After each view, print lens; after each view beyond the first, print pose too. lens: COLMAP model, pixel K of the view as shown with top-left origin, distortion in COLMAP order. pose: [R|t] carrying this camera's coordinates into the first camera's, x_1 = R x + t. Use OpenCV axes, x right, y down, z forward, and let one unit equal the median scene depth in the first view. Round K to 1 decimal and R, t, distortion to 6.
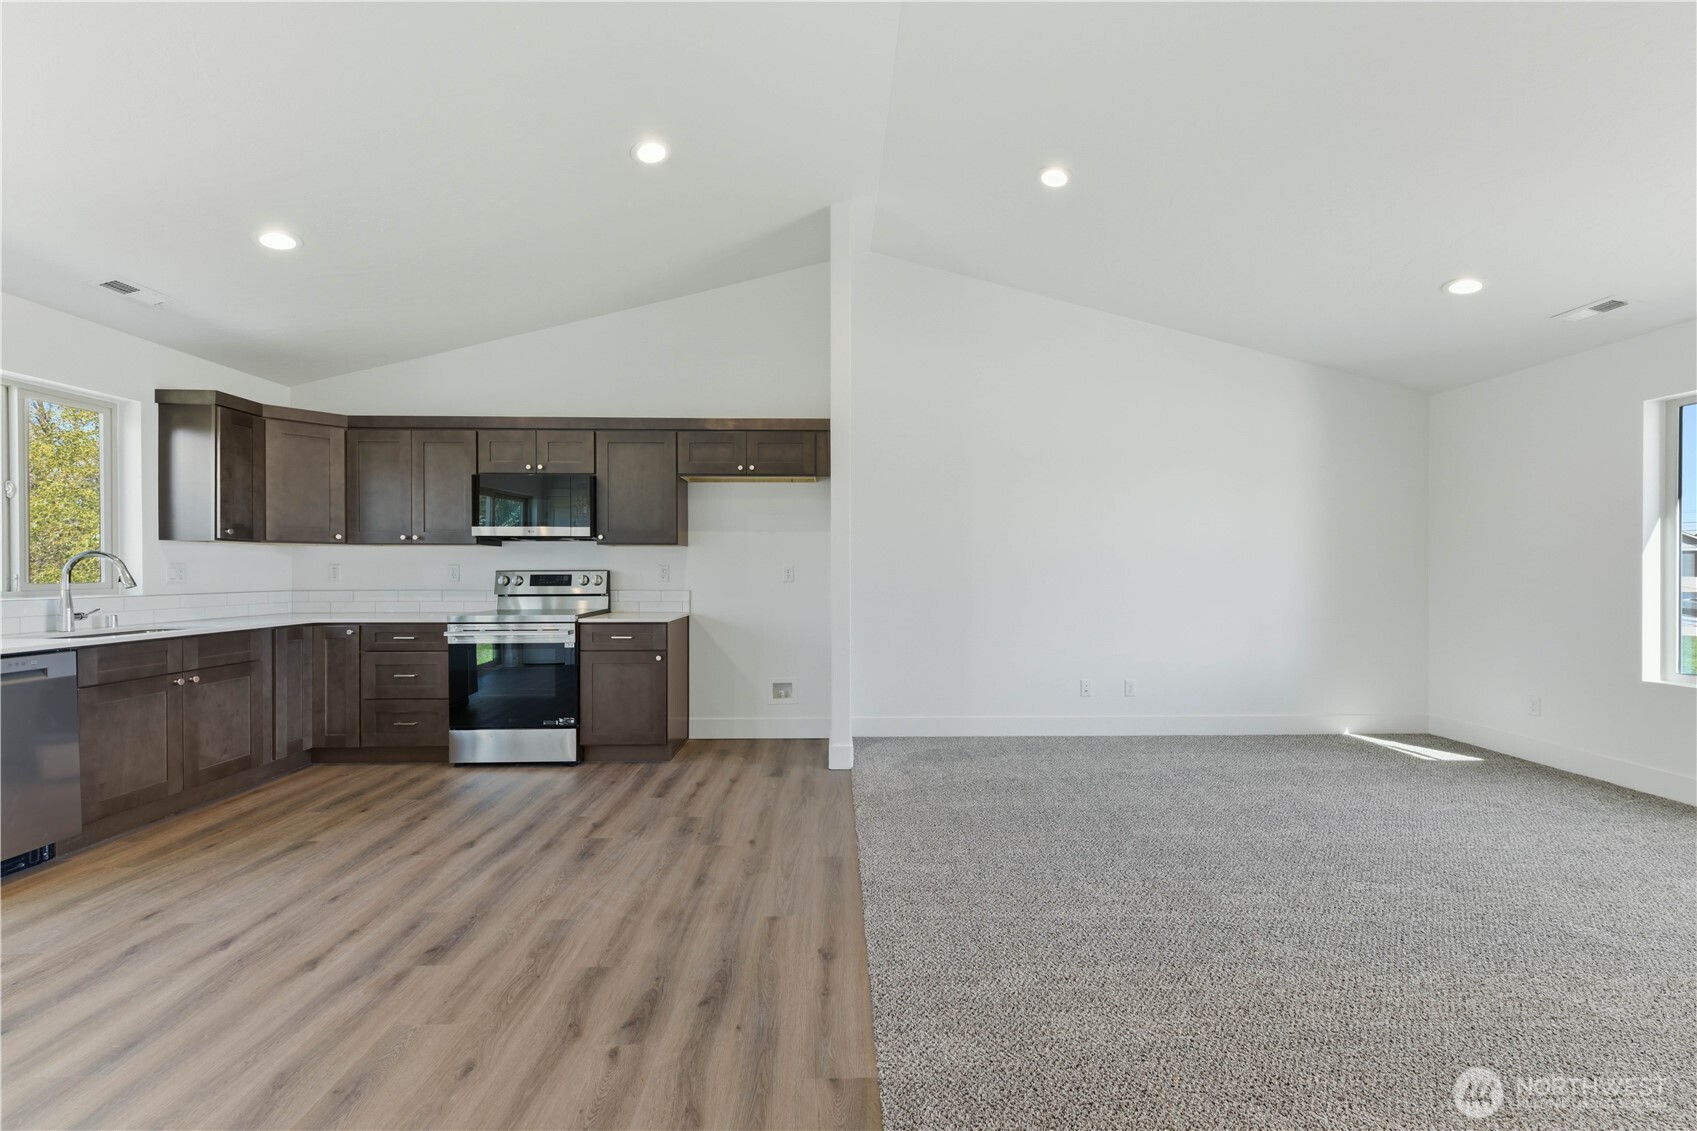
lens RADIAL K [[664.5, 0, 843.8], [0, 664.5, 574.8], [0, 0, 1]] dist [0.005211, -0.002025]
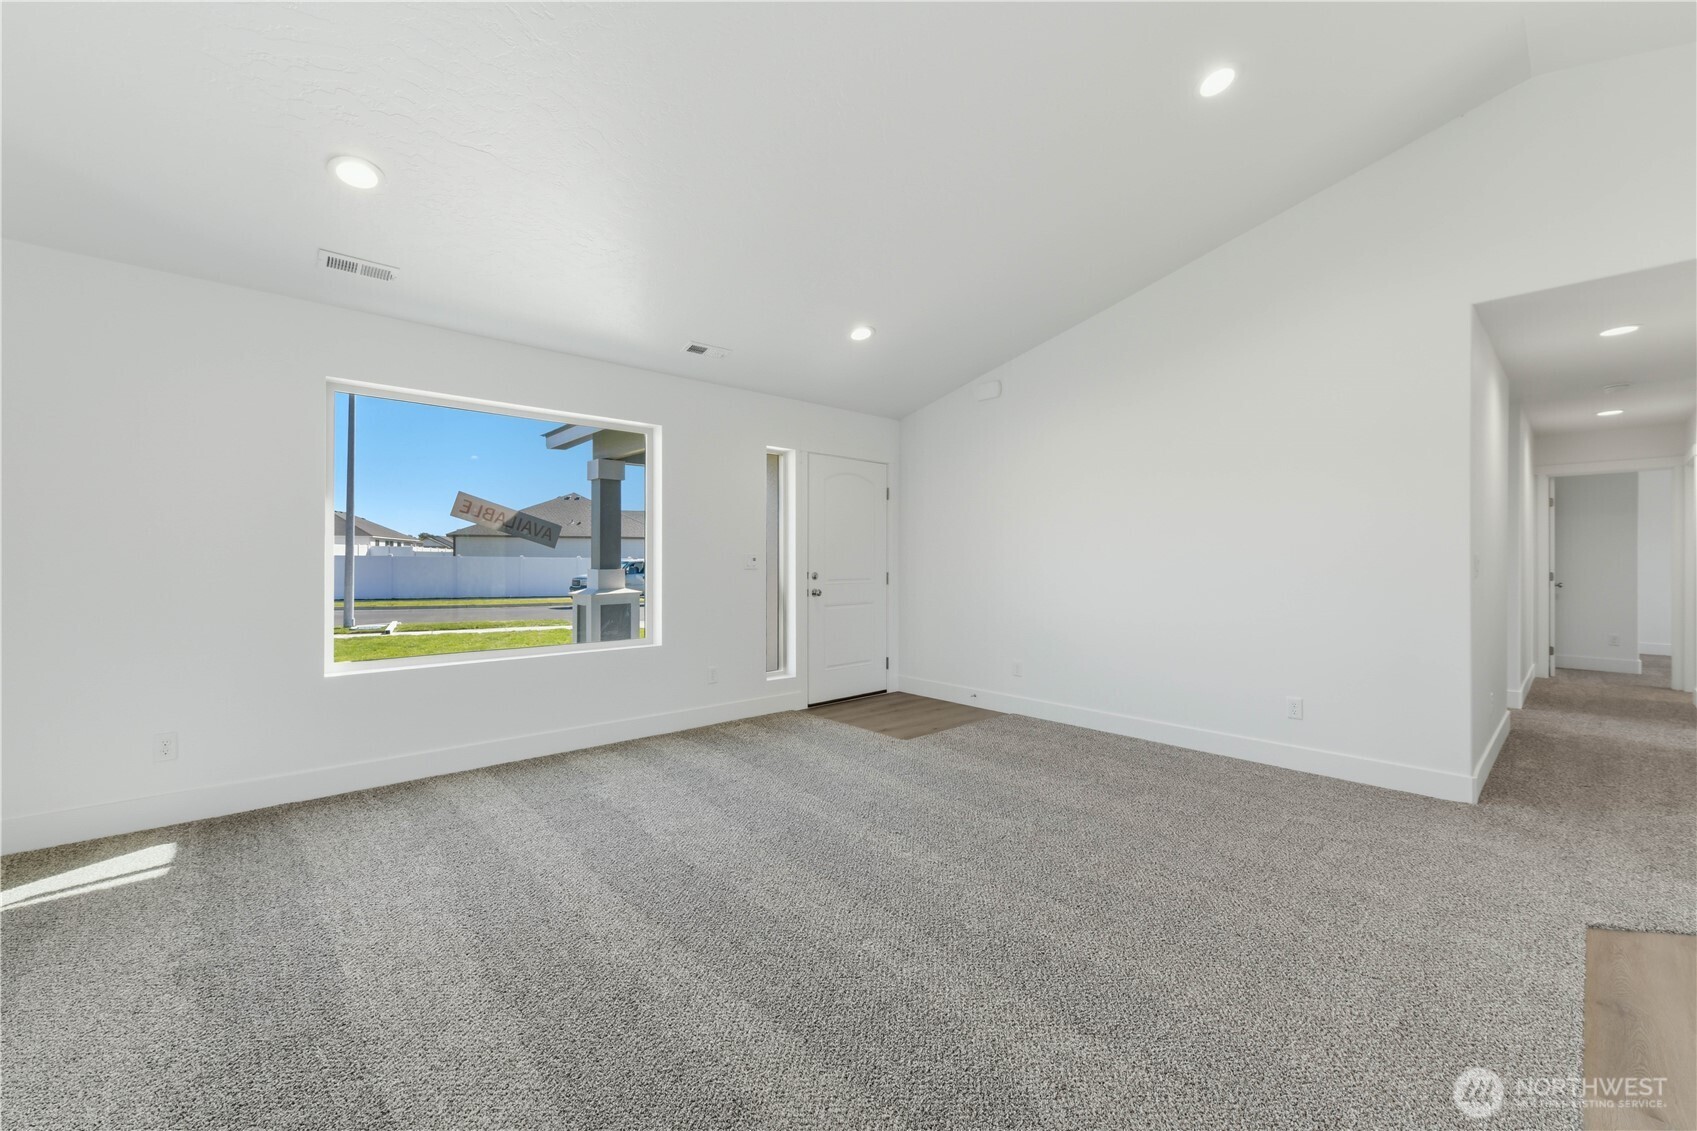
lens RADIAL K [[664.5, 0, 850.6], [0, 664.5, 560.6], [0, 0, 1]] dist [0.005211, -0.002025]
pose [[-0.661124, -0.002696, 0.750272, 0.024883], [0.000485, 0.999992, 0.004020, -0.005881], [-0.750276, 0.003021, -0.661118, 1.319012]]
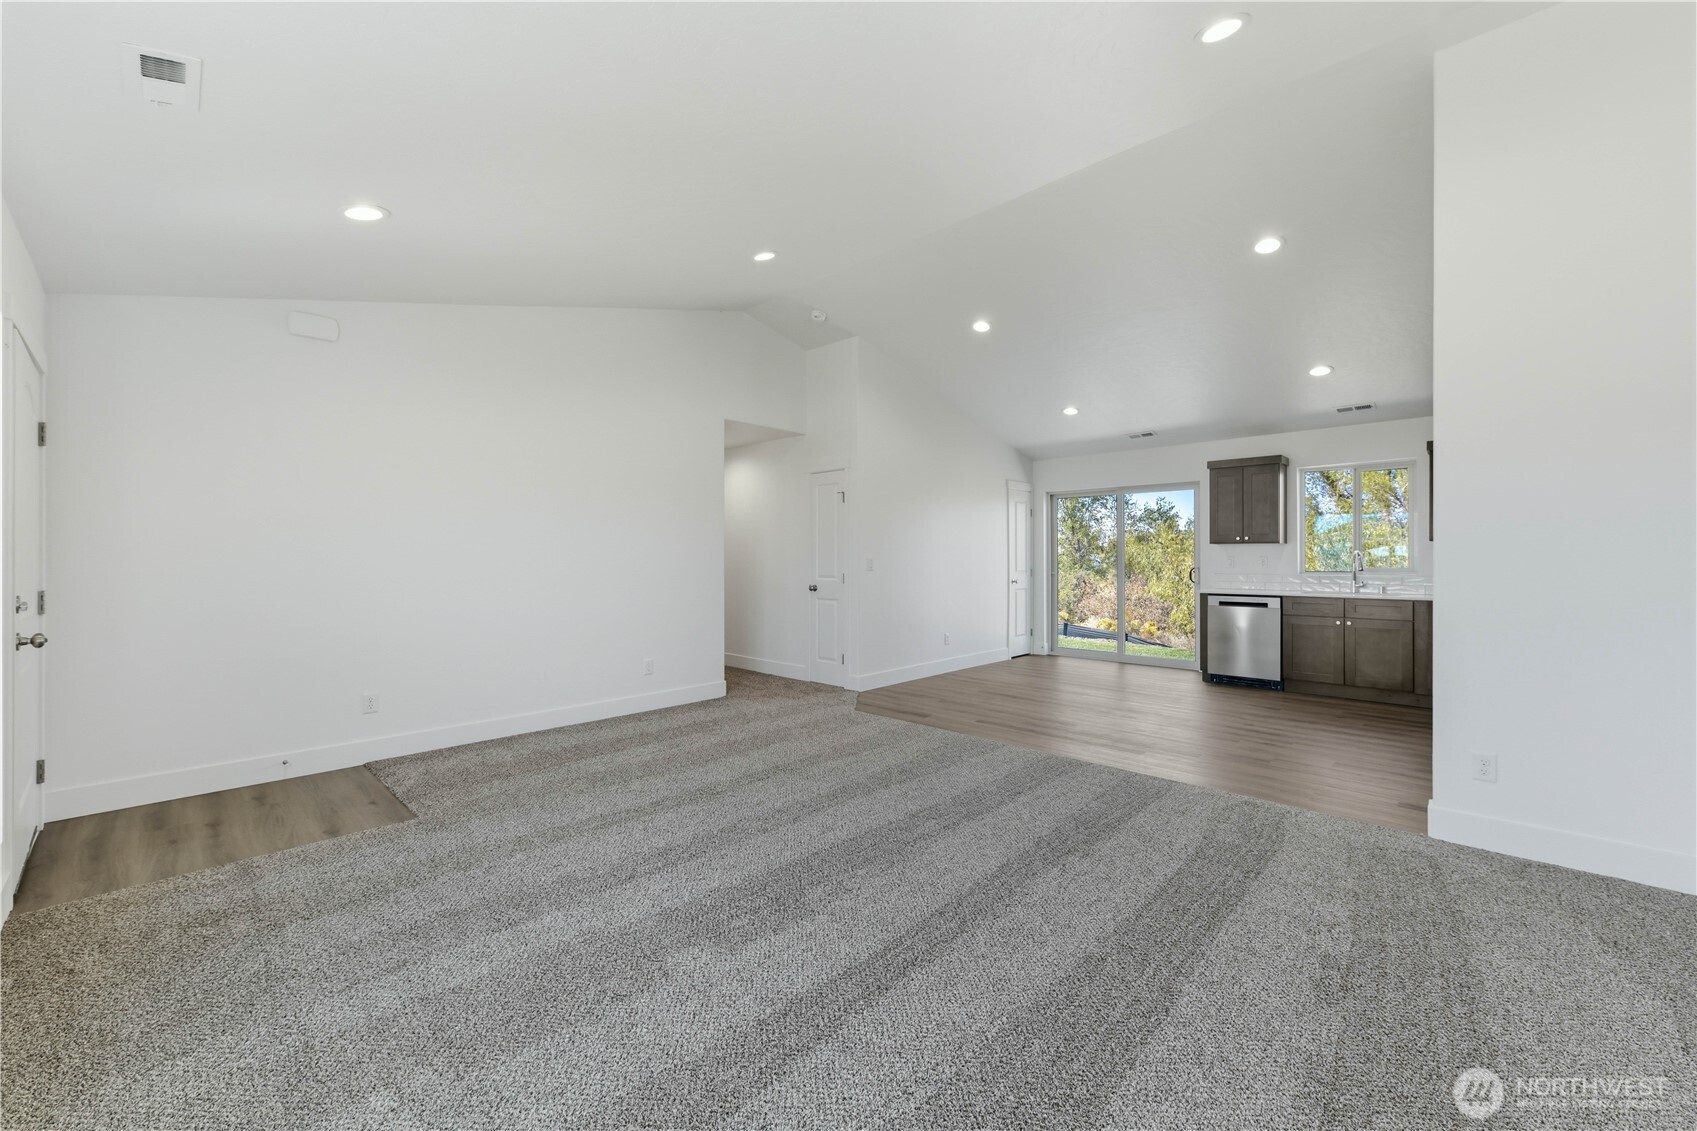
lens RADIAL K [[664.5, 0, 842.8], [0, 664.5, 555.2], [0, 0, 1]] dist [0.005211, -0.002025]
pose [[-0.706953, -0.003100, -0.707254, 1.384972], [-0.002324, 0.999995, -0.002061, -0.016839], [0.707257, 0.000186, -0.706957, 1.484046]]
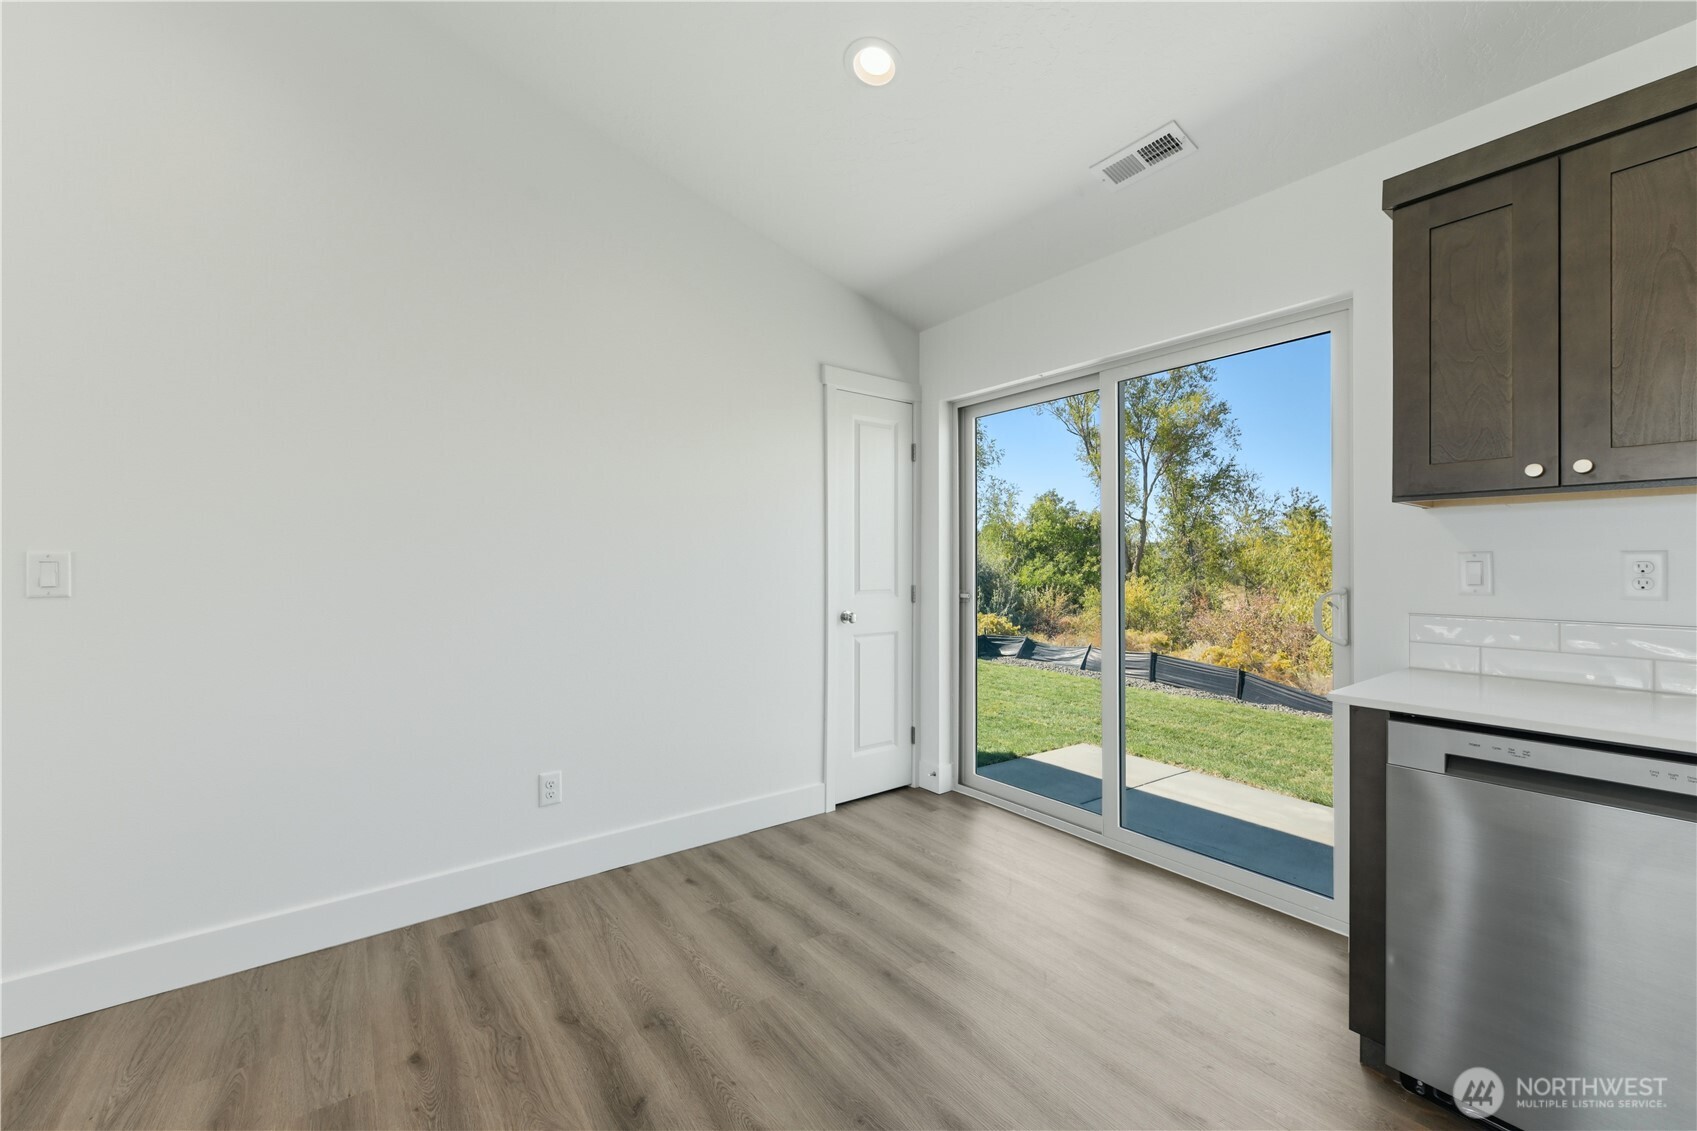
lens RADIAL K [[664.5, 0, 850.3], [0, 664.5, 559.8], [0, 0, 1]] dist [0.005211, -0.002025]
pose [[-0.810760, -0.005377, -0.585354, -0.477289], [-0.004961, 0.999985, -0.002314, -0.007413], [0.585358, 0.001028, -0.810774, 0.929014]]
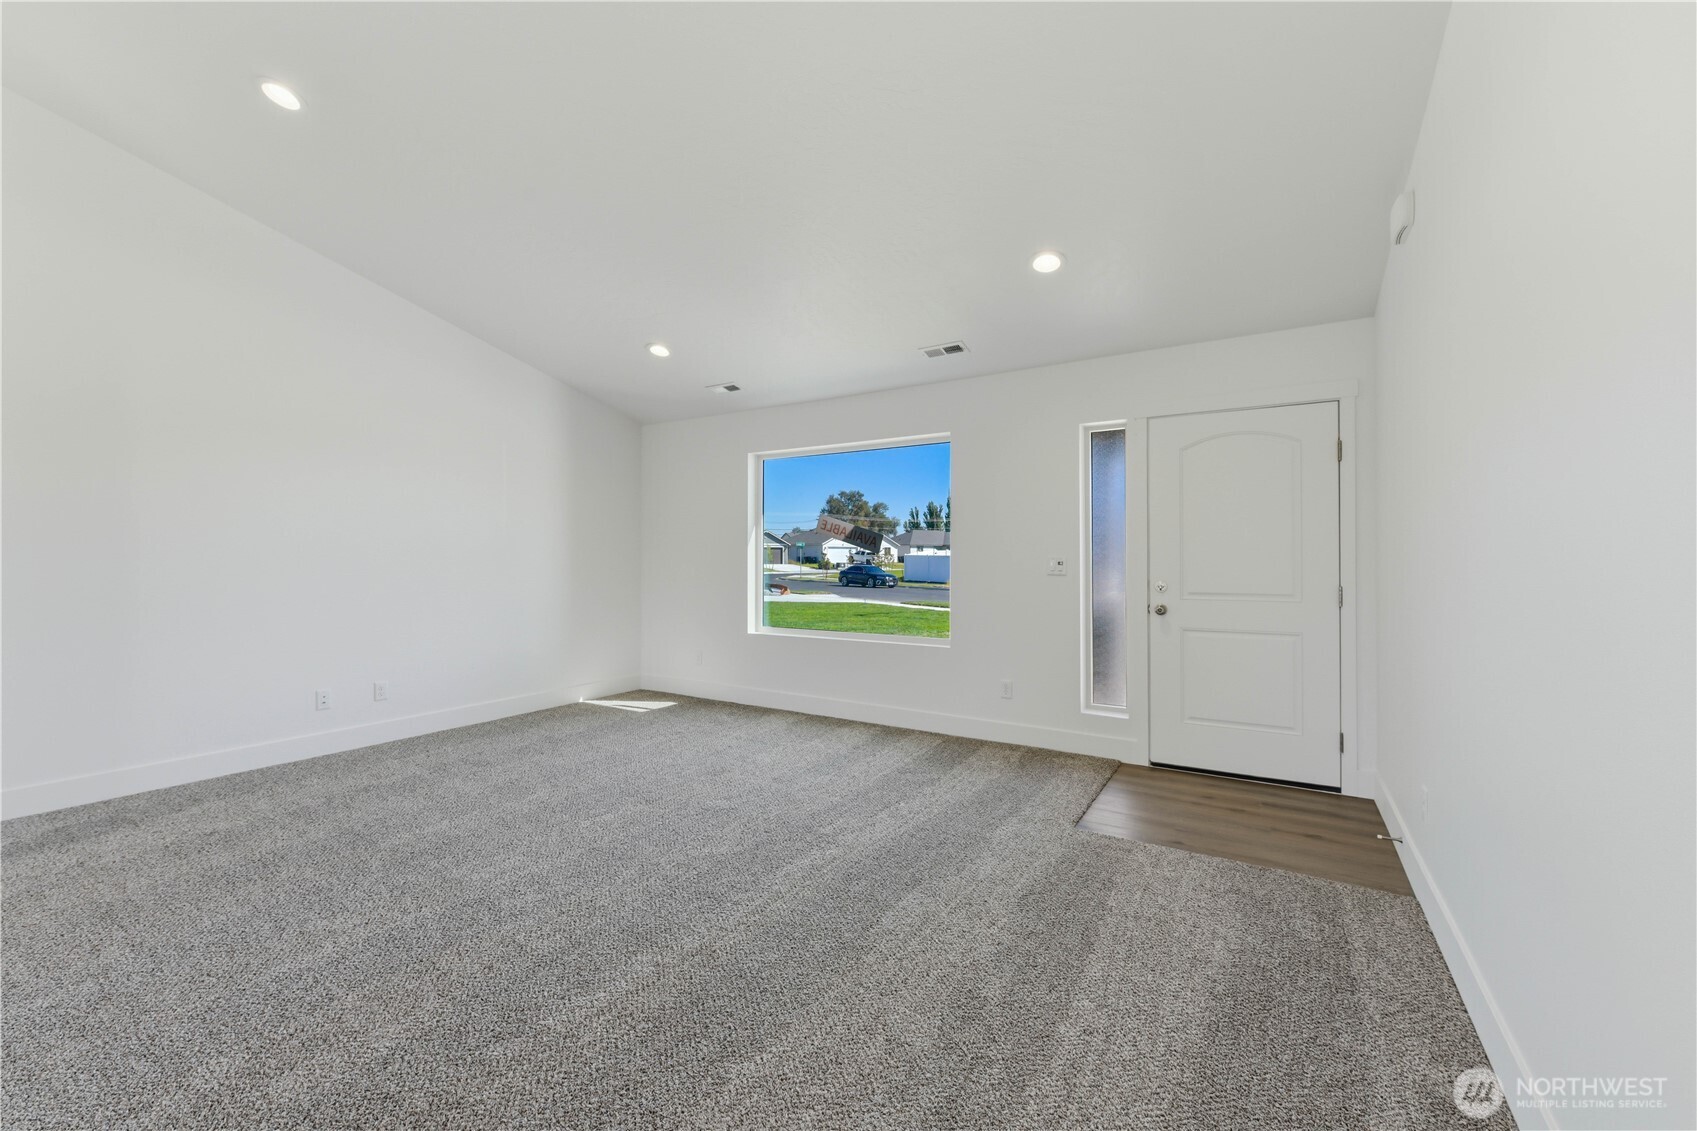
lens RADIAL K [[686.1, 0, 848.1], [0, 686.1, 554.2], [0, 0, 1]] dist [0.002374, -0.001680]
pose [[0.542522, 0.006088, 0.840019, -0.021231], [0.003752, 0.999946, -0.009671, -0.009597], [-0.840033, 0.008398, 0.542470, -0.077053]]
